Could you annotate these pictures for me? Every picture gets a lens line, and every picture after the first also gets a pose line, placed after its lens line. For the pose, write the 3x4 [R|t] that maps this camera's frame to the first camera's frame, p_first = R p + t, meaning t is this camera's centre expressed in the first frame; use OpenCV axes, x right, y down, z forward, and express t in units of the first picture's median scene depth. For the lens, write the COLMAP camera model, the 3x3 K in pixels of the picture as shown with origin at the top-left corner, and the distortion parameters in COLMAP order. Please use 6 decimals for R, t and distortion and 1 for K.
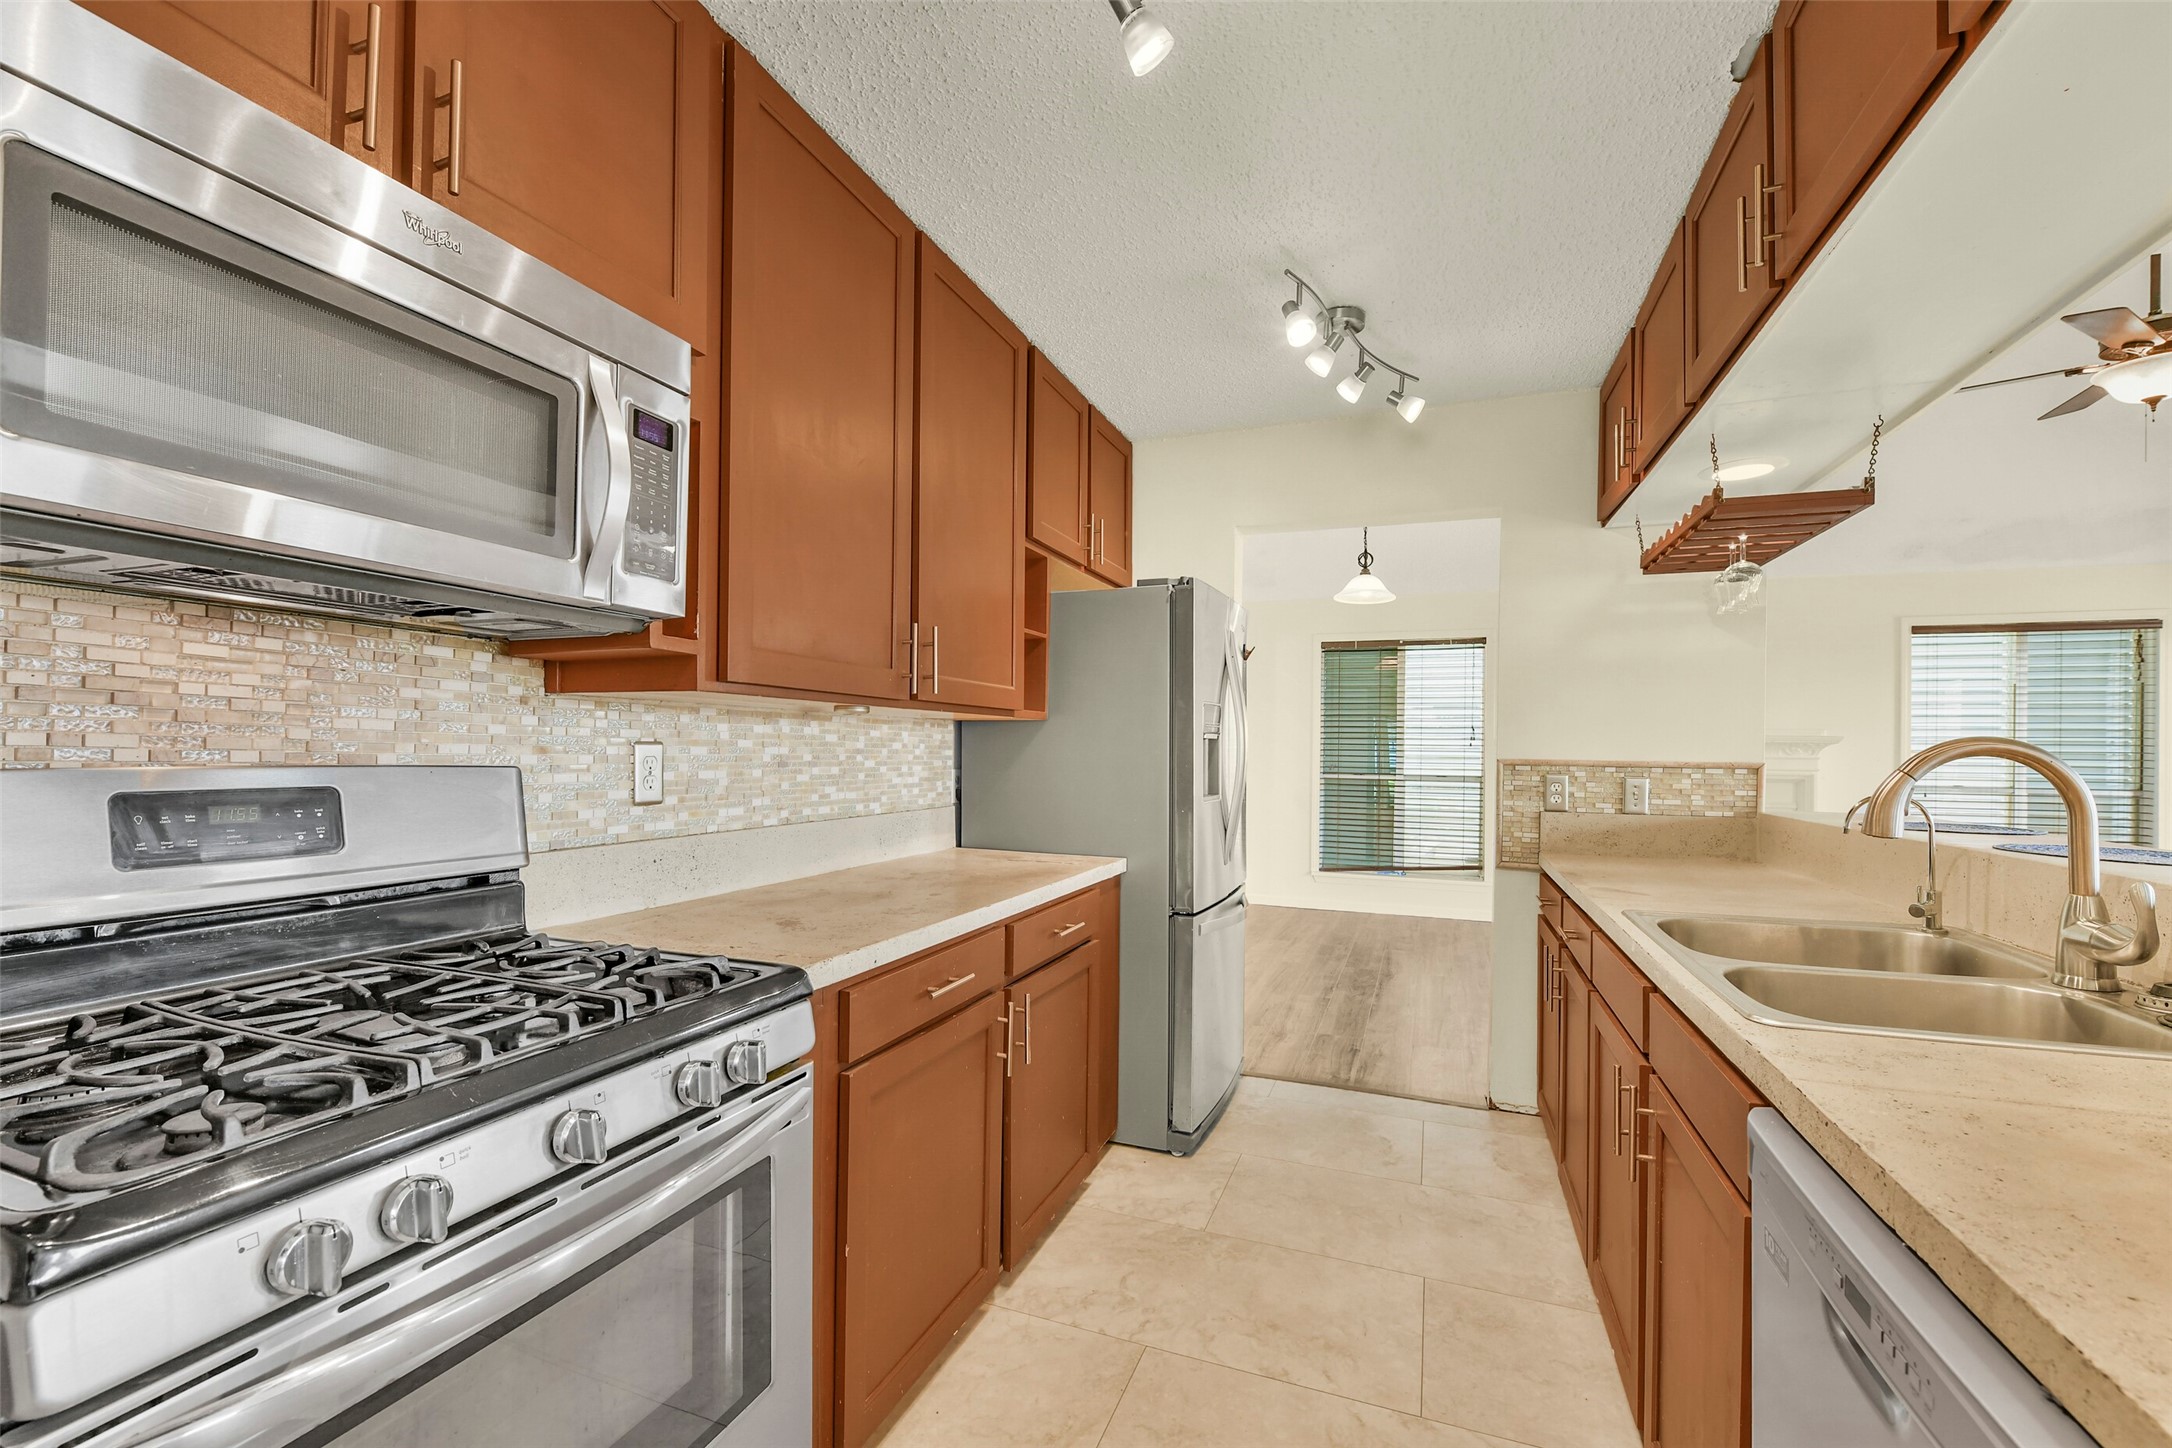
lens RADIAL K [[900.6, 0, 1123.9], [0, 900.6, 750.5], [0, 0, 1]] dist [-0.011573, 0.000010]
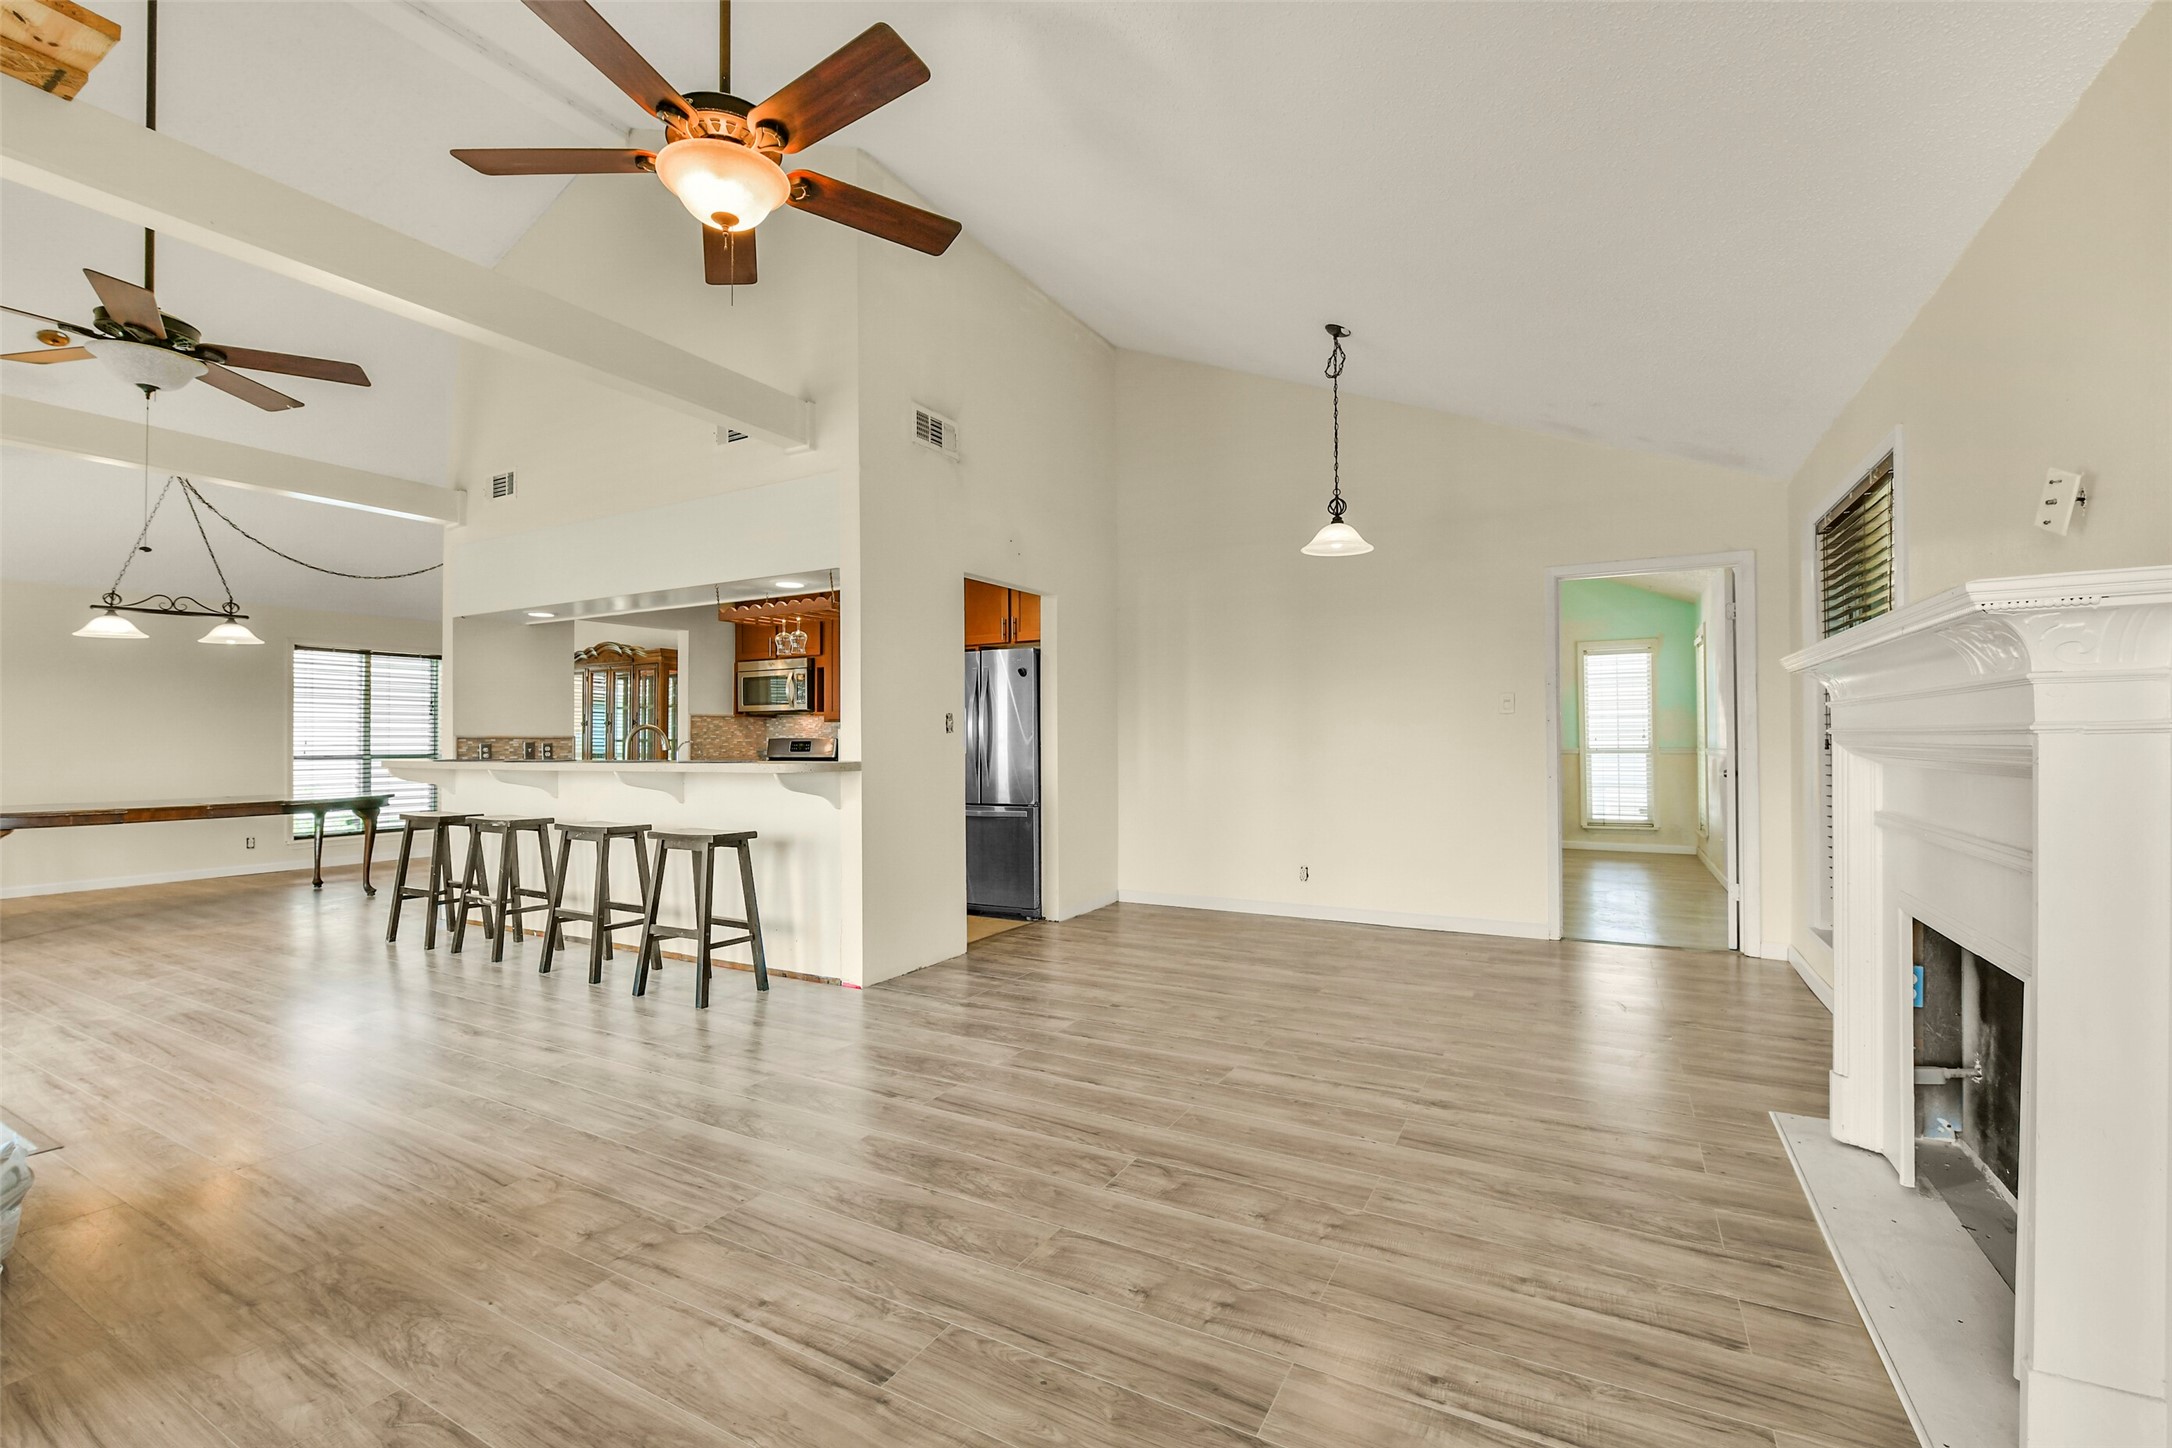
lens RADIAL K [[880.2, 0, 1104.7], [0, 880.2, 732.8], [0, 0, 1]] dist [-0.005626, -0.000265]
pose [[-0.116599, -0.021717, -0.992942, 1.958272], [0.005260, 0.999733, -0.022484, 0.051286], [0.993165, -0.007845, -0.116454, 1.478300]]
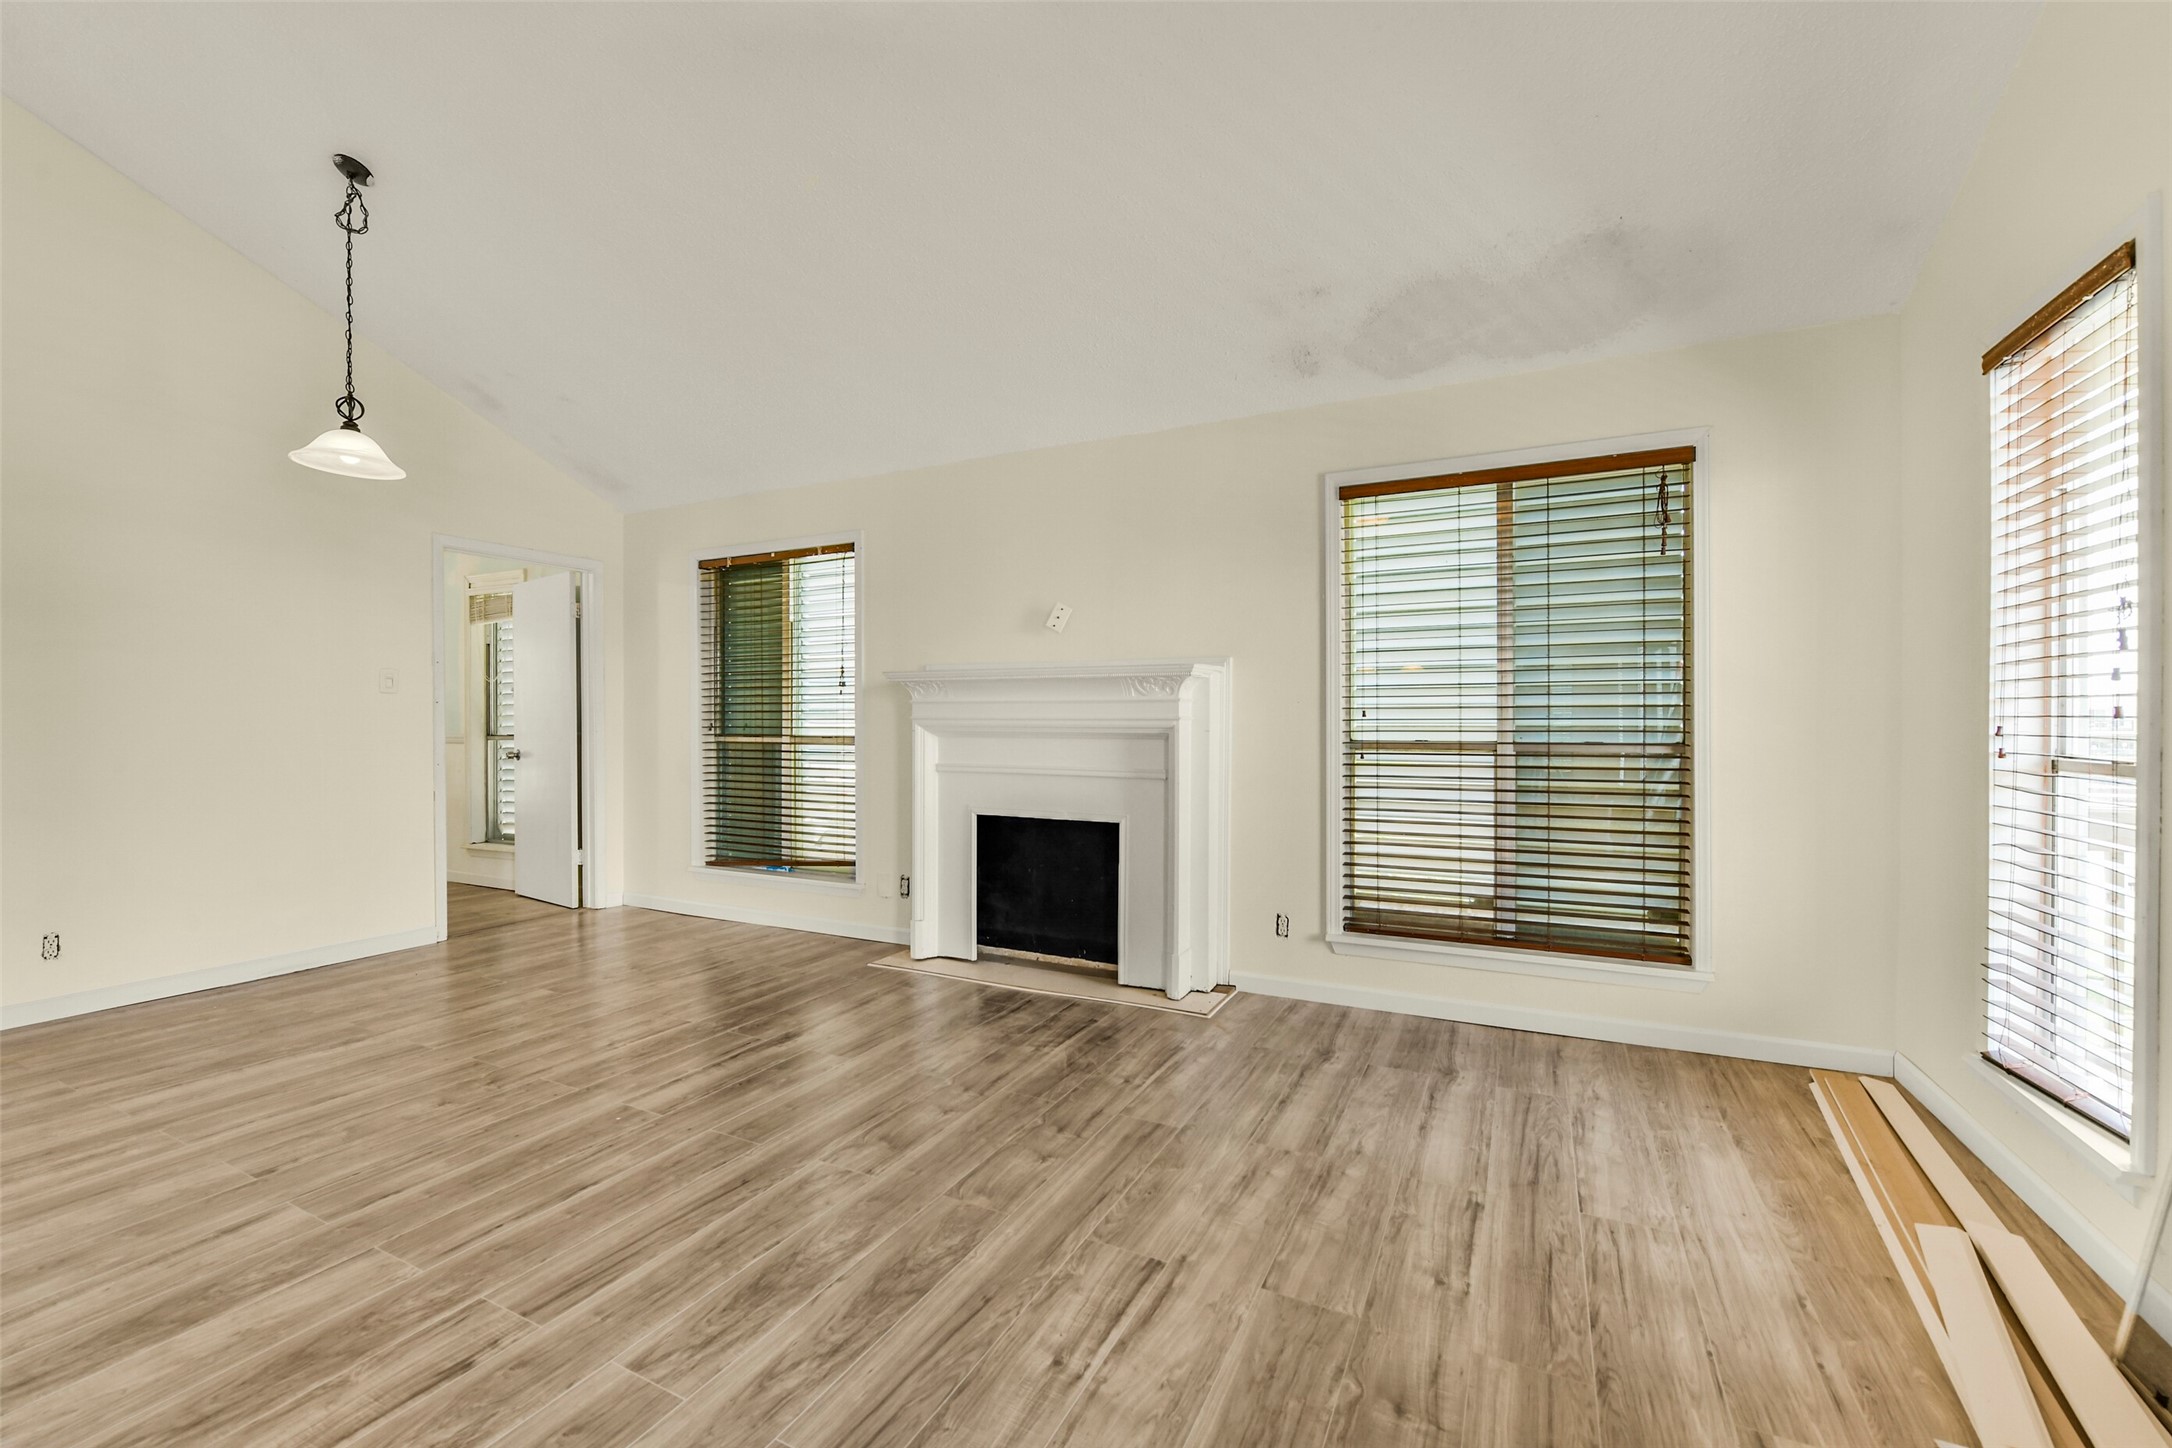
lens RADIAL K [[914.7, 0, 1083.7], [0, 914.7, 722.2], [0, 0, 1]] dist [-0.003861, -0.000810]
pose [[0.995234, -0.014618, -0.096411, 1.468155], [0.014929, 0.999885, 0.002498, 0.042263], [0.096363, -0.003925, 0.995338, 0.653630]]
